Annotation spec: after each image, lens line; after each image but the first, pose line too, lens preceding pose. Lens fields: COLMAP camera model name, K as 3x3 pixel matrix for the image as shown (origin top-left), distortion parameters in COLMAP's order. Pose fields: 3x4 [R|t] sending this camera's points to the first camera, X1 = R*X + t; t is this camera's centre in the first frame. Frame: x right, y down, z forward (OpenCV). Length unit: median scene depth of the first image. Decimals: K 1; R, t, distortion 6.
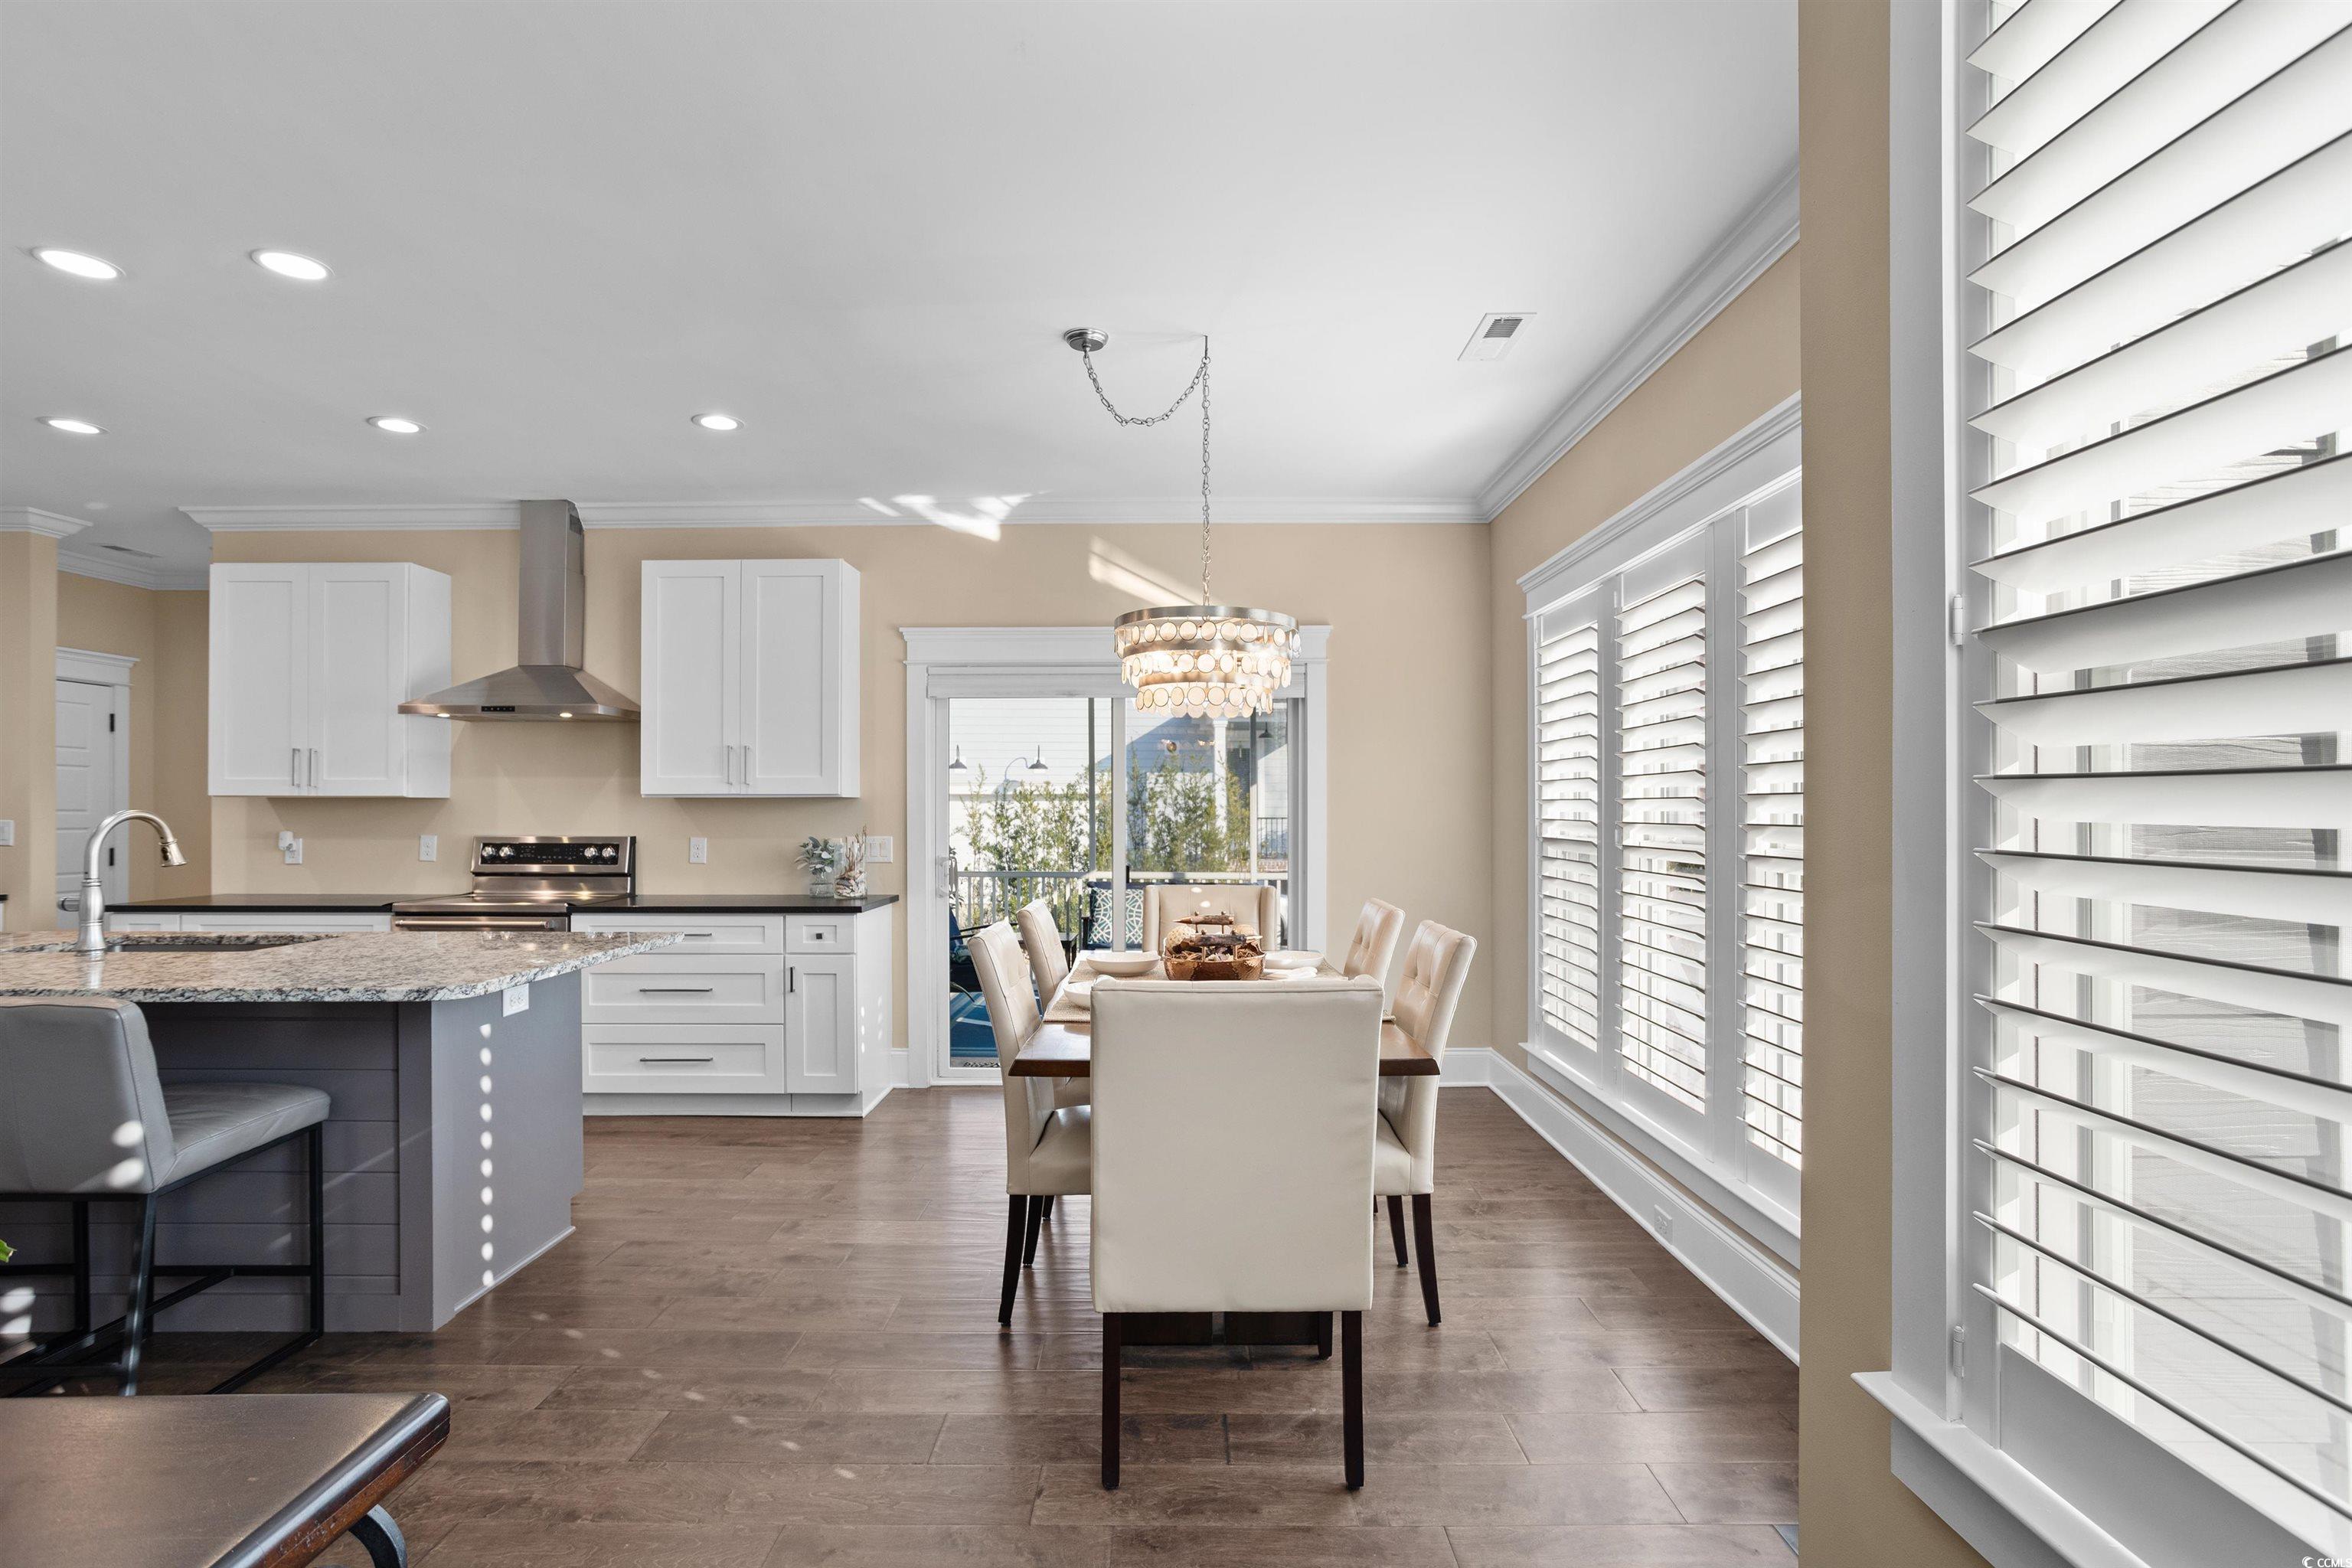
lens RADIAL K [[1133.8, 0, 1157.5], [0, 1133.8, 812.1], [0, 0, 1]] dist [-0.064607, 0.050665]
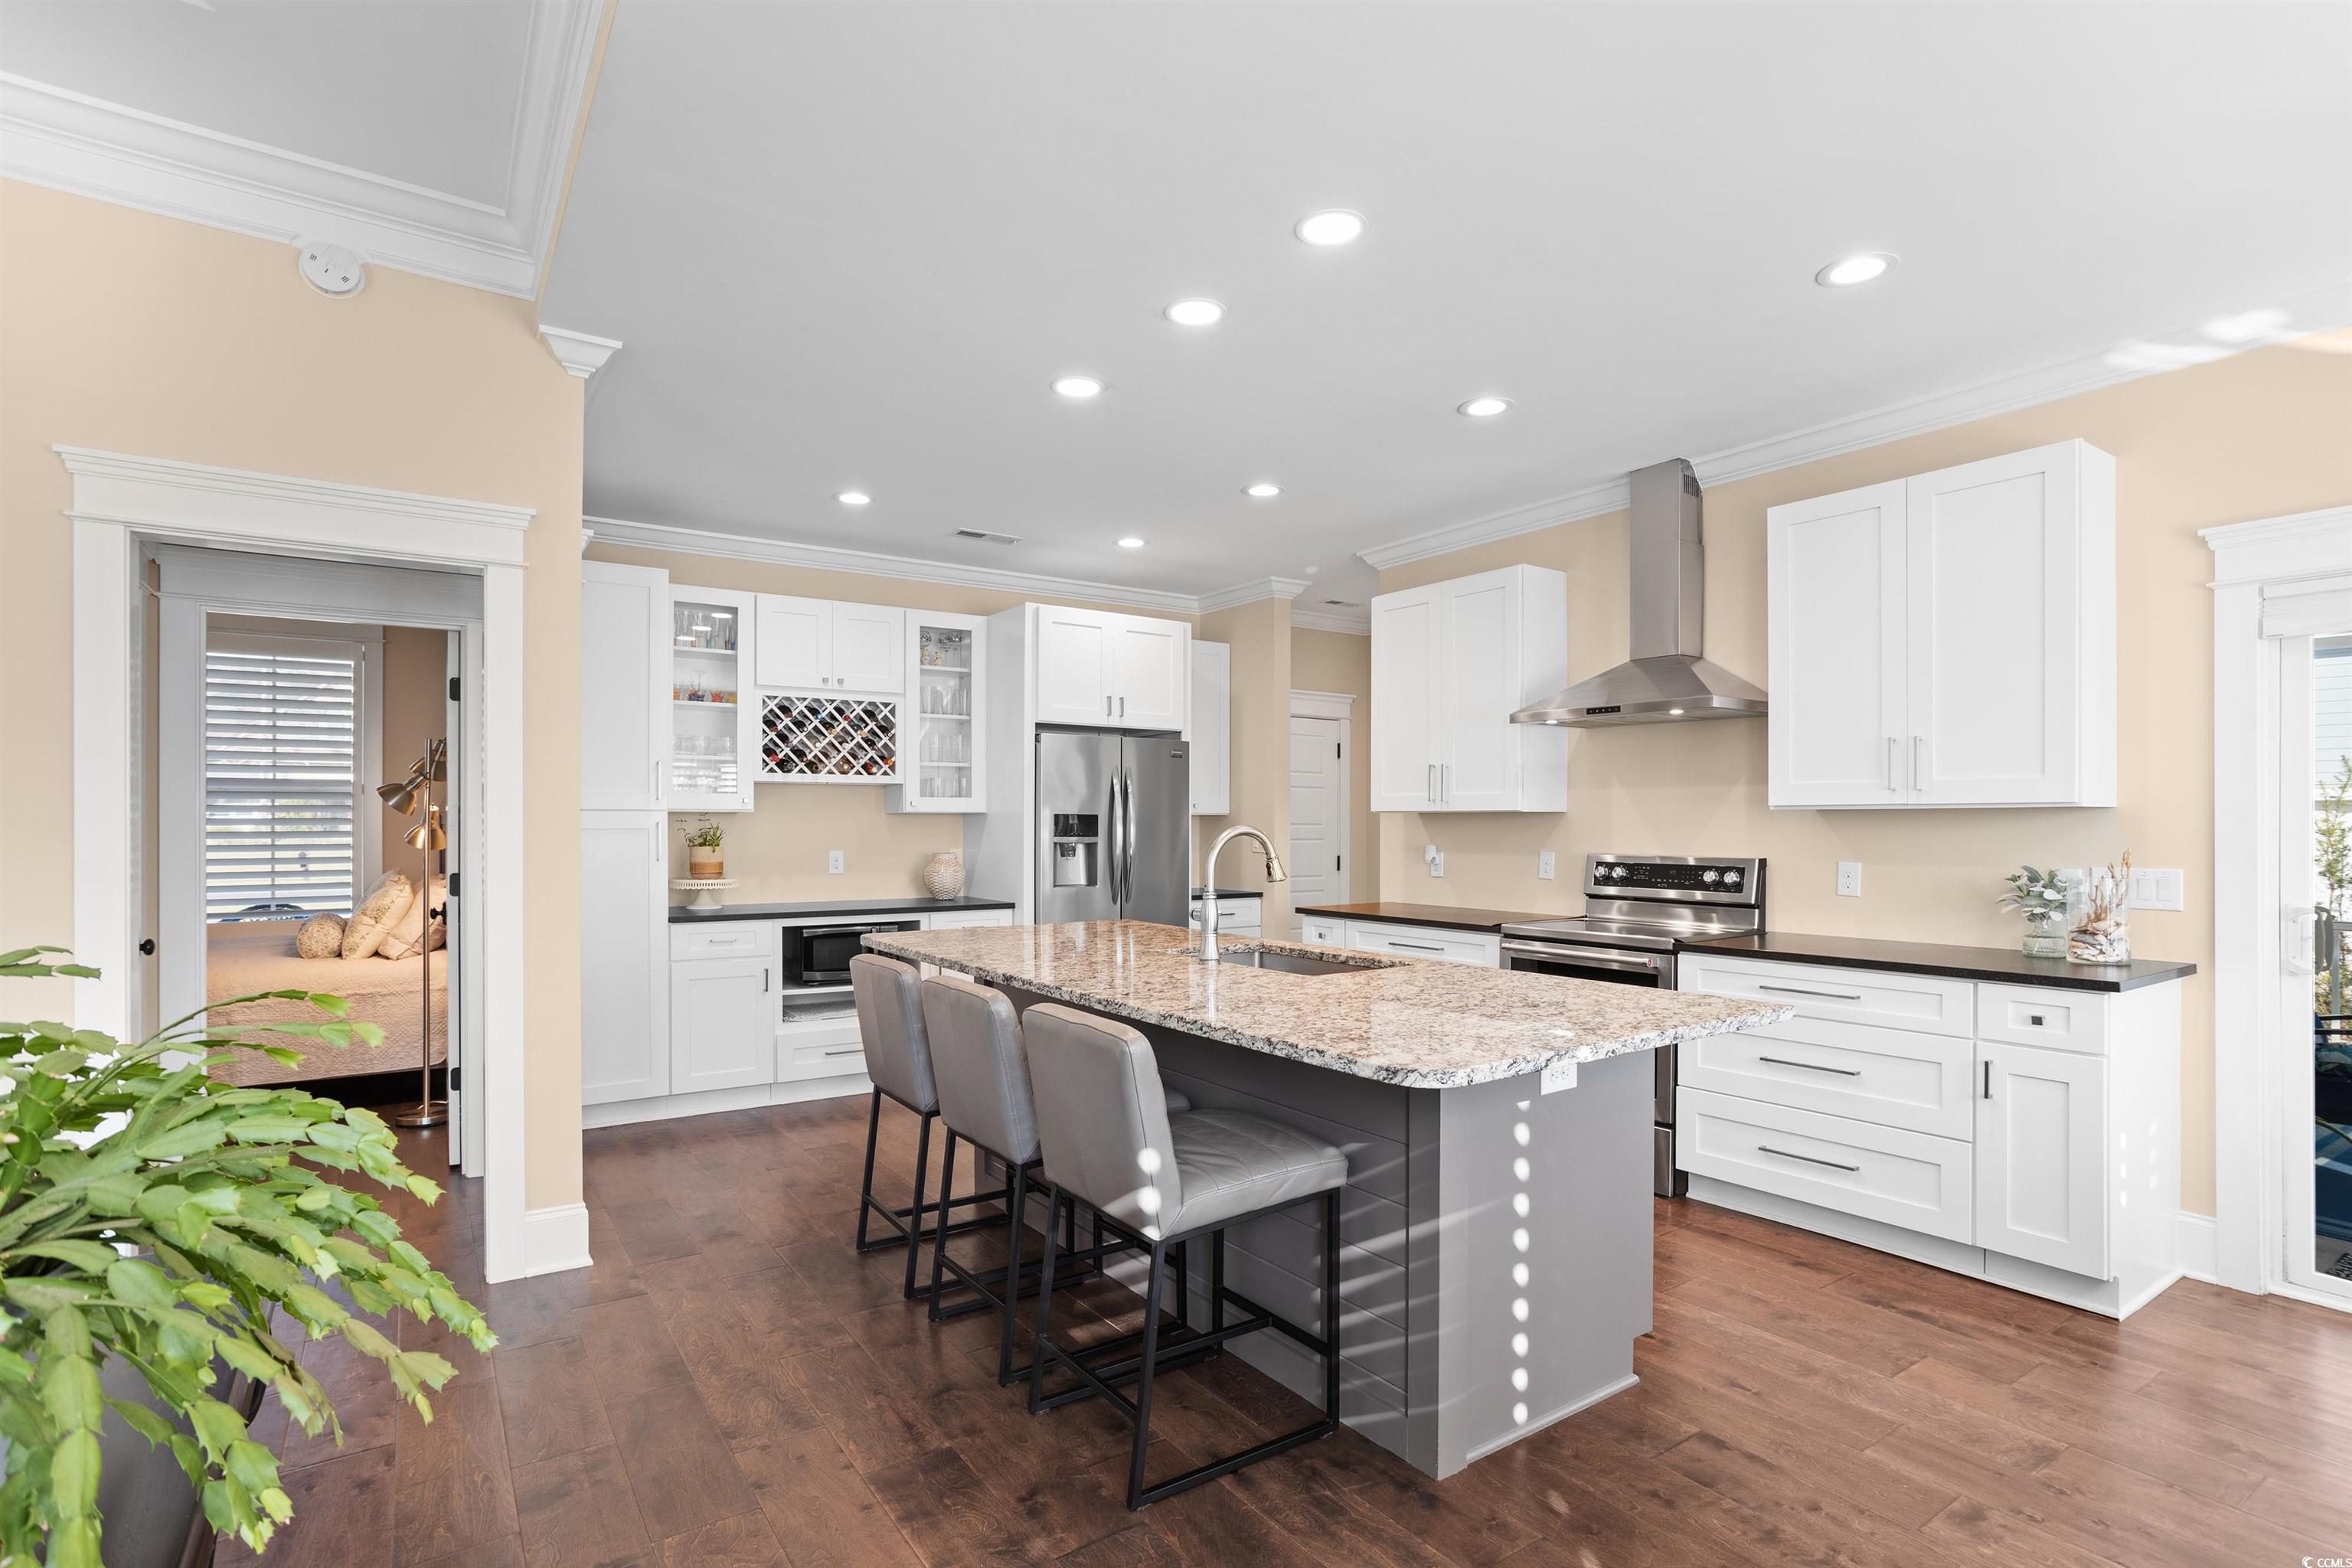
lens RADIAL K [[1128.0, 0, 1179.8], [0, 1128.0, 821.3], [0, 0, 1]] dist [-0.051929, 0.028506]
pose [[0.571409, -0.000338, -0.820666, -0.057436], [-0.001185, 0.999999, -0.001238, -0.003520], [0.820665, 0.001680, 0.571407, 0.219455]]
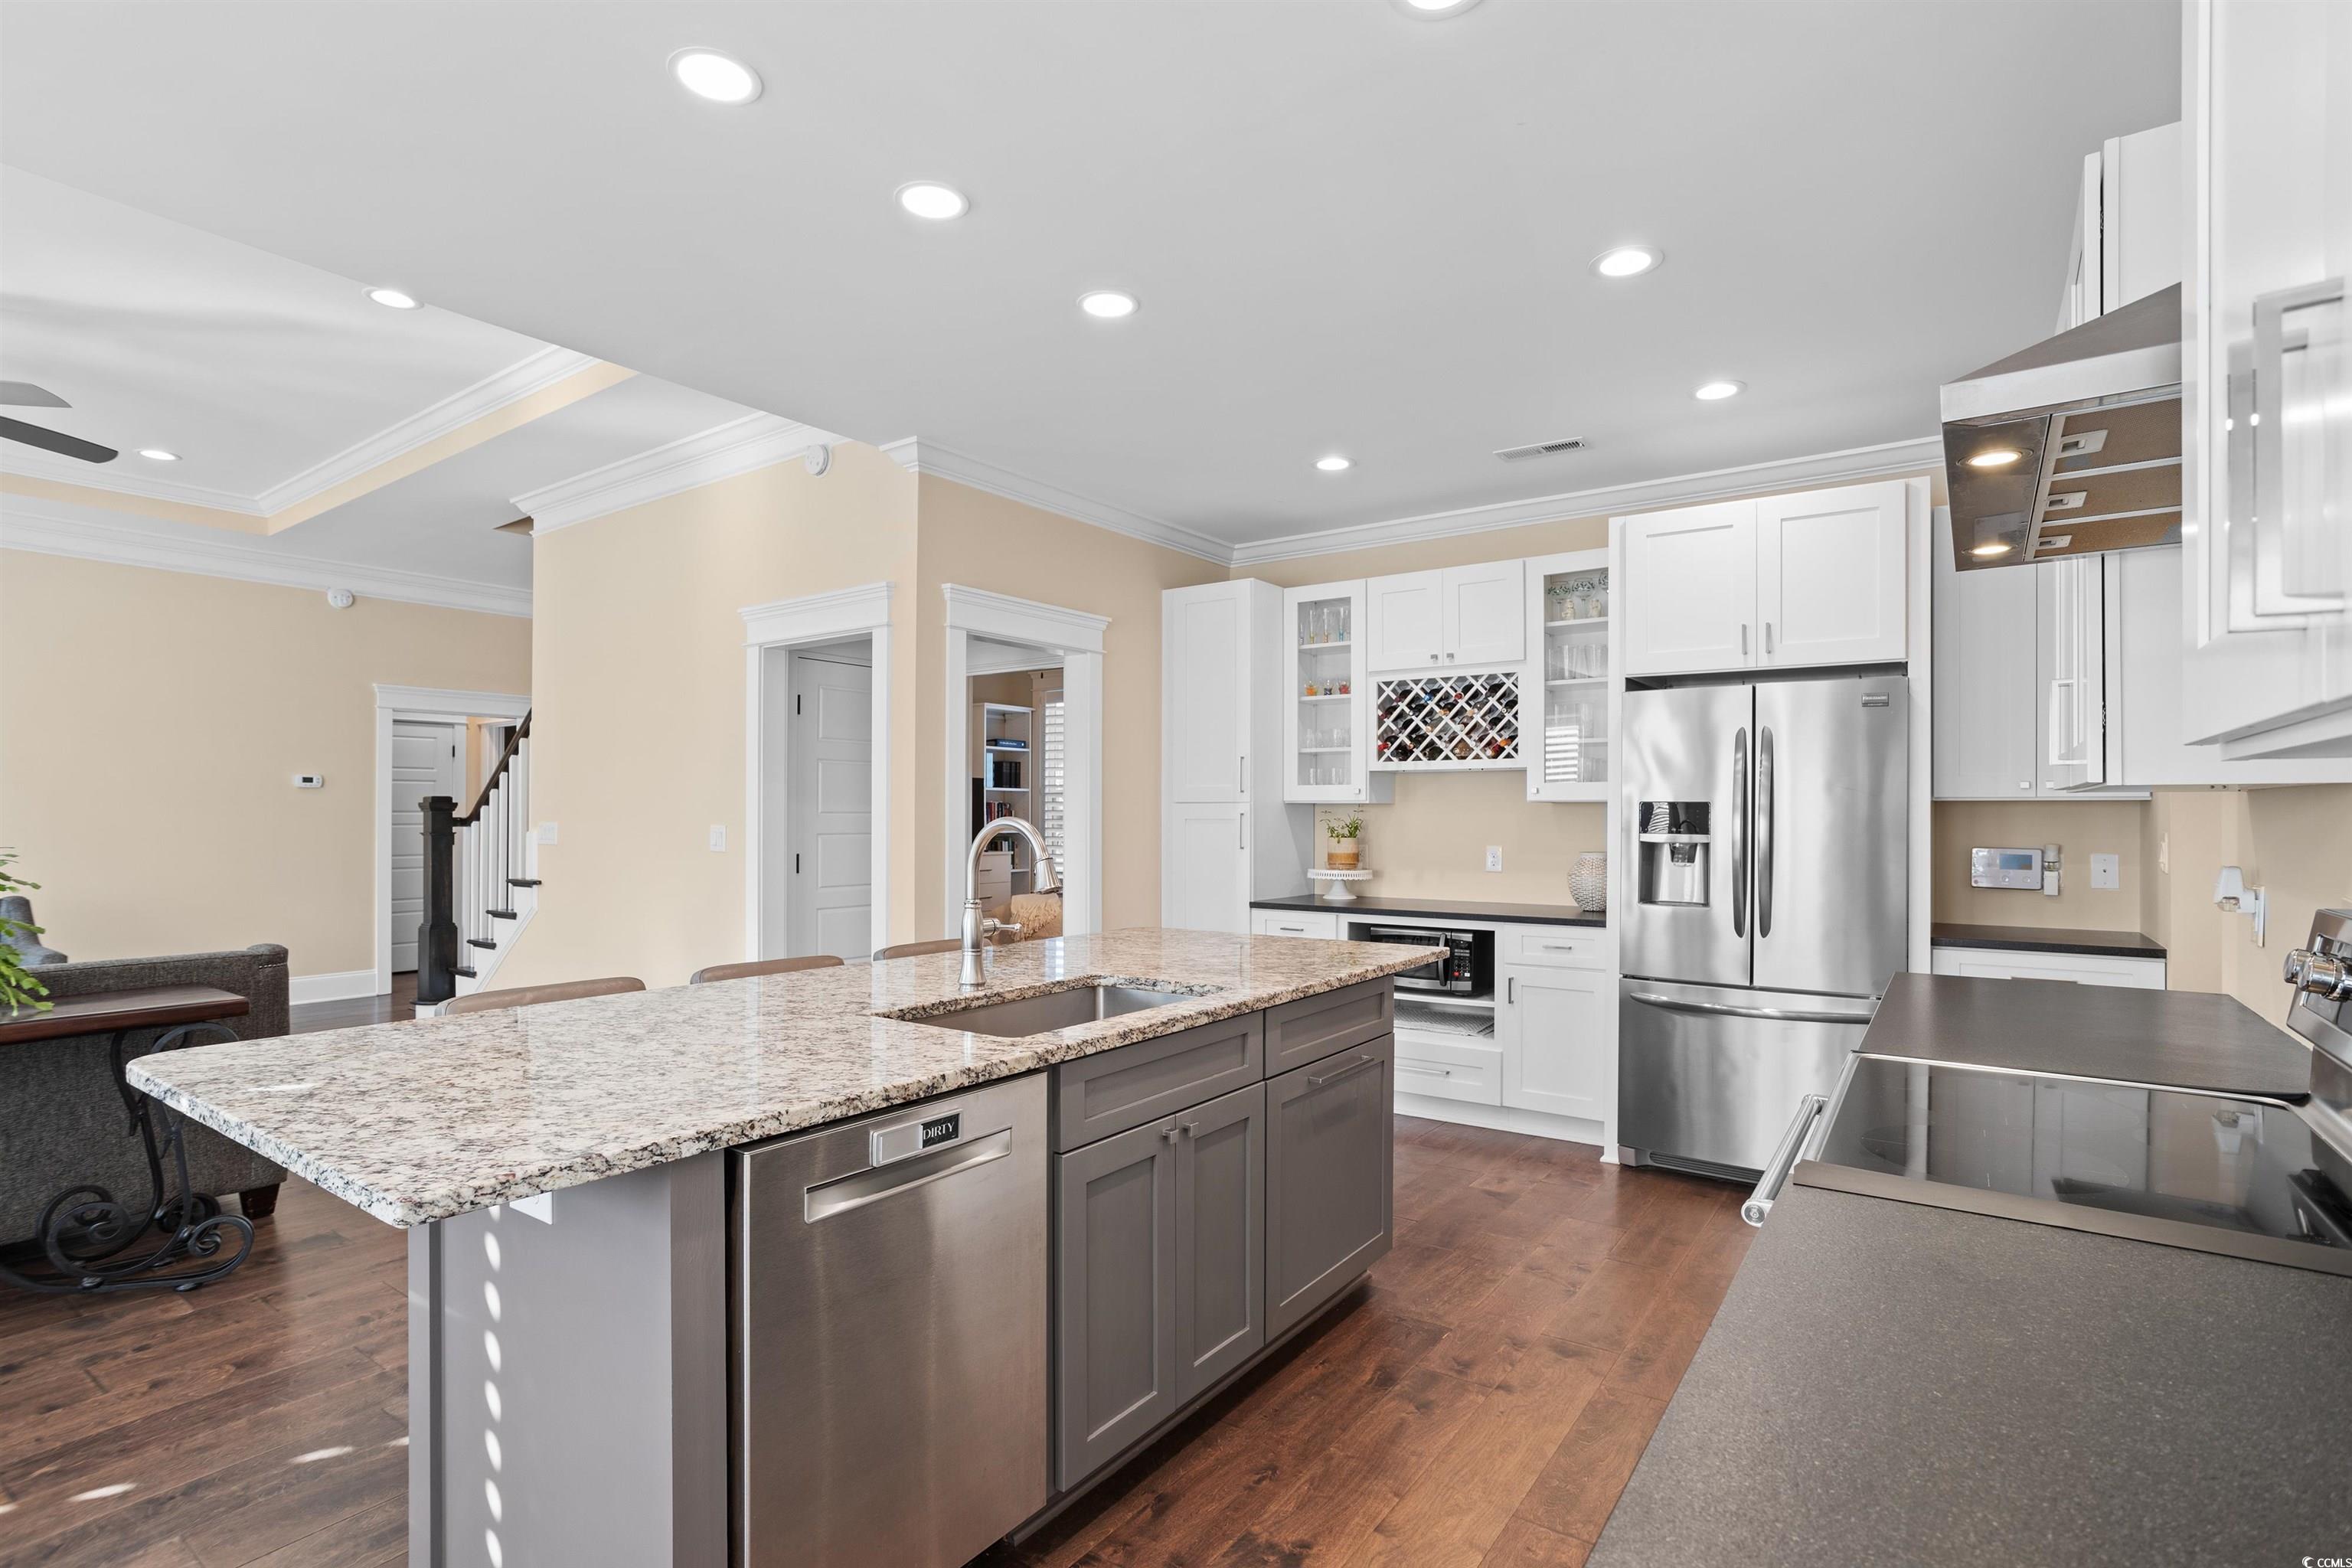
lens RADIAL K [[1128.0, 0, 1179.8], [0, 1128.0, 821.3], [0, 0, 1]] dist [-0.051929, 0.028506]
pose [[-0.572825, 0.004472, -0.819665, -0.219796], [-0.004164, 0.999956, 0.008365, -0.004081], [0.819667, 0.008205, -0.572782, 1.011357]]
